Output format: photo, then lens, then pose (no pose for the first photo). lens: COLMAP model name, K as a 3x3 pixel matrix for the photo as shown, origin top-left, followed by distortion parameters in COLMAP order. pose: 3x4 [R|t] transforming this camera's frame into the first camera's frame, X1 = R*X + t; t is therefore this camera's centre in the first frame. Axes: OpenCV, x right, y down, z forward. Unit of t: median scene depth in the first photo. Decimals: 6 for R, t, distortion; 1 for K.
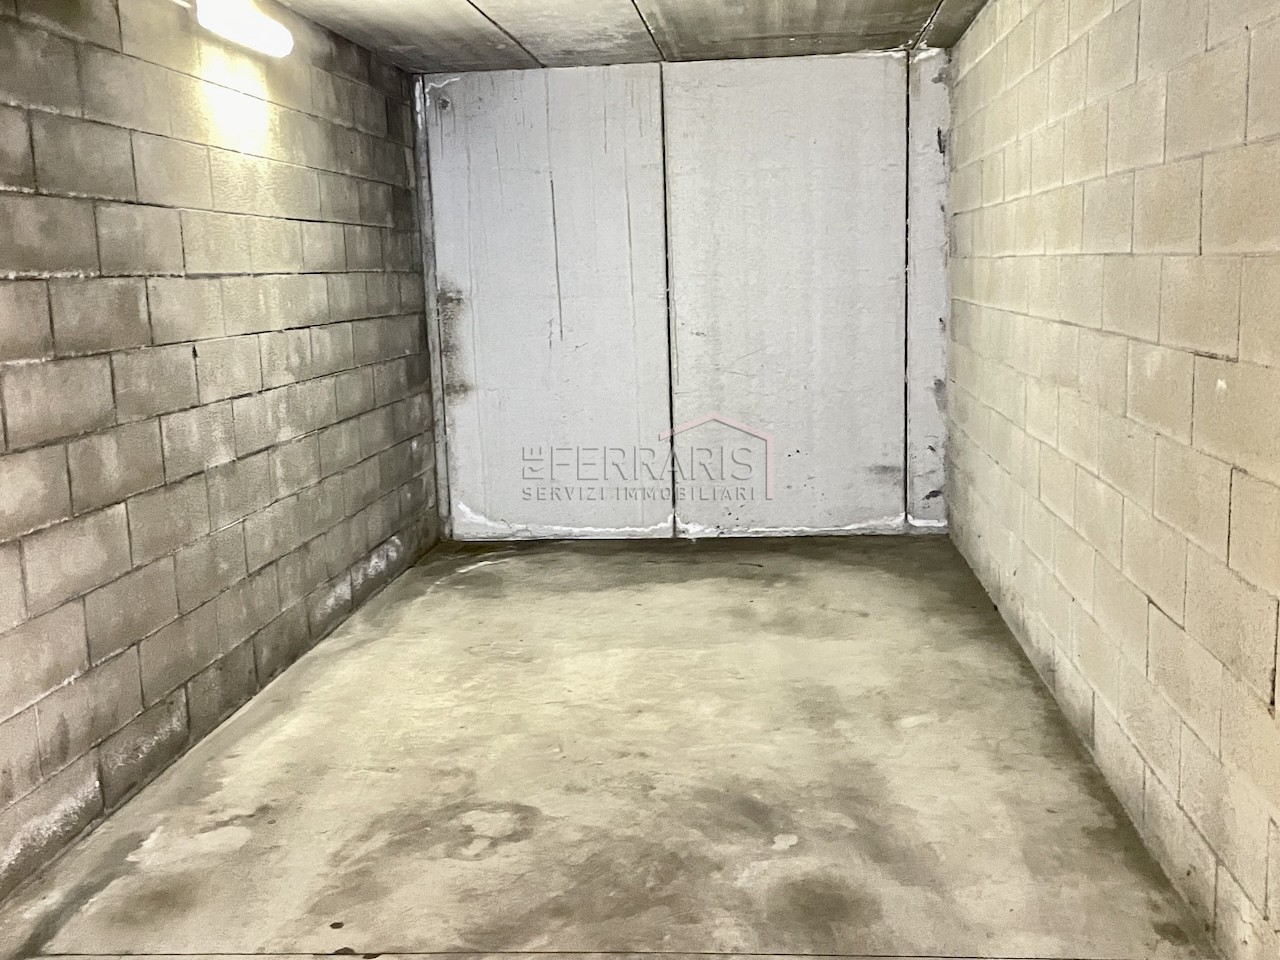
lens RADIAL K [[1277.8, 0, 653.6], [0, 1277.8, 483.2], [0, 0, 1]] dist [0.033274, 0.000000]
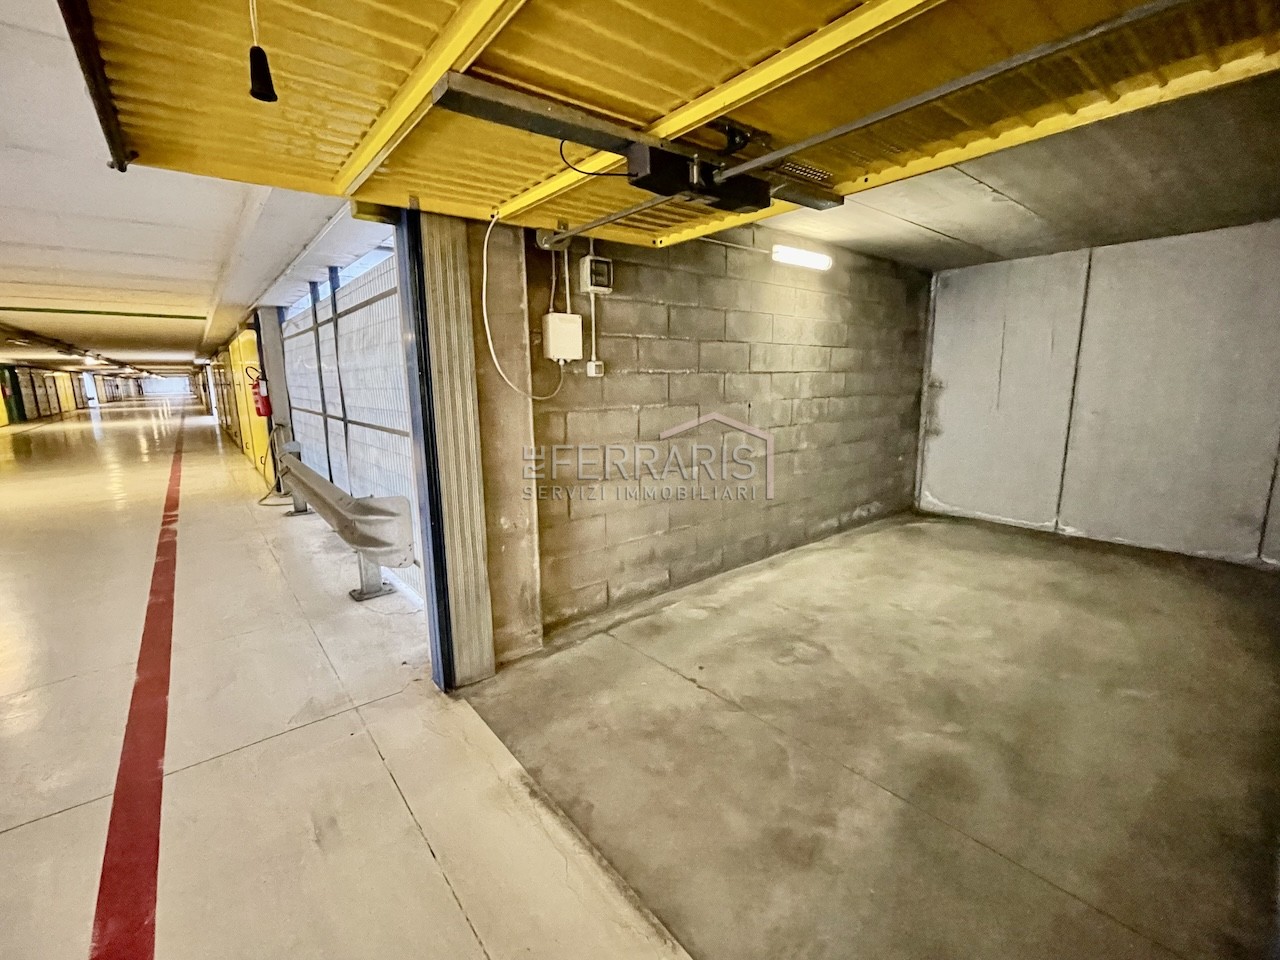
lens RADIAL K [[544.5, 0, 642.3], [0, 544.5, 476.9], [0, 0, 1]] dist [-0.012550, 0.000170]
pose [[0.702823, 0.153380, -0.694632, 0.165321], [-0.130565, 0.987704, 0.085989, -0.028748], [0.699280, 0.030260, 0.714207, 0.144666]]
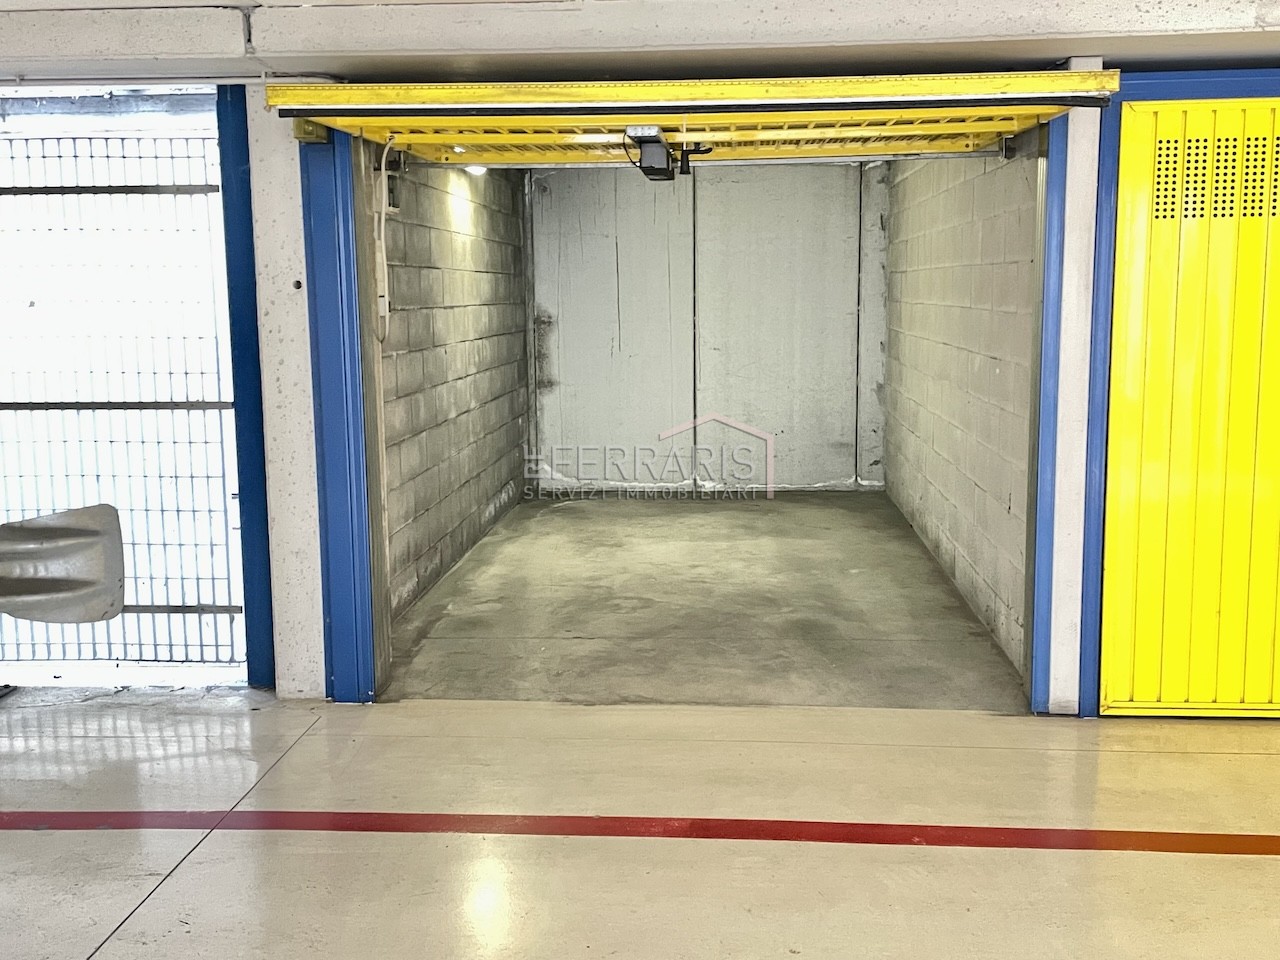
lens RADIAL K [[1277.8, 0, 633.8], [0, 1277.8, 468.1], [0, 0, 1]] dist [0.033274, 0.000000]
pose [[0.999703, 0.018448, 0.015924, -0.105141], [-0.017964, 0.999387, -0.030035, 0.085281], [-0.016469, 0.029740, 0.999422, -0.598785]]
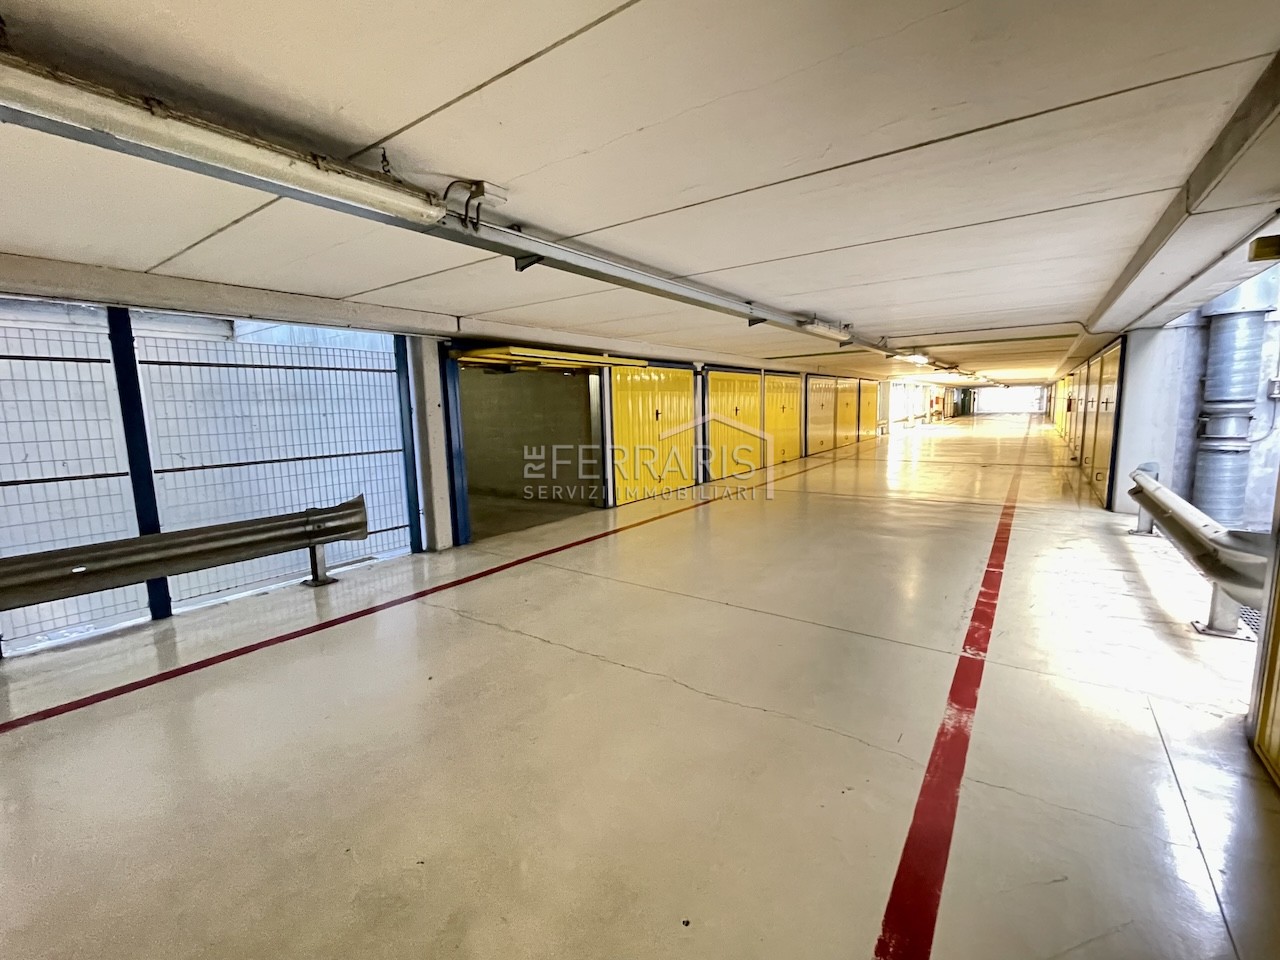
lens RADIAL K [[544.5, 0, 641.3], [0, 544.5, 481.9], [0, 0, 1]] dist [-0.012550, 0.000170]
pose [[0.514637, -0.096276, 0.851986, -1.110105], [0.155692, 0.987650, 0.017562, 0.135690], [-0.843154, 0.123609, 0.523270, -0.620204]]
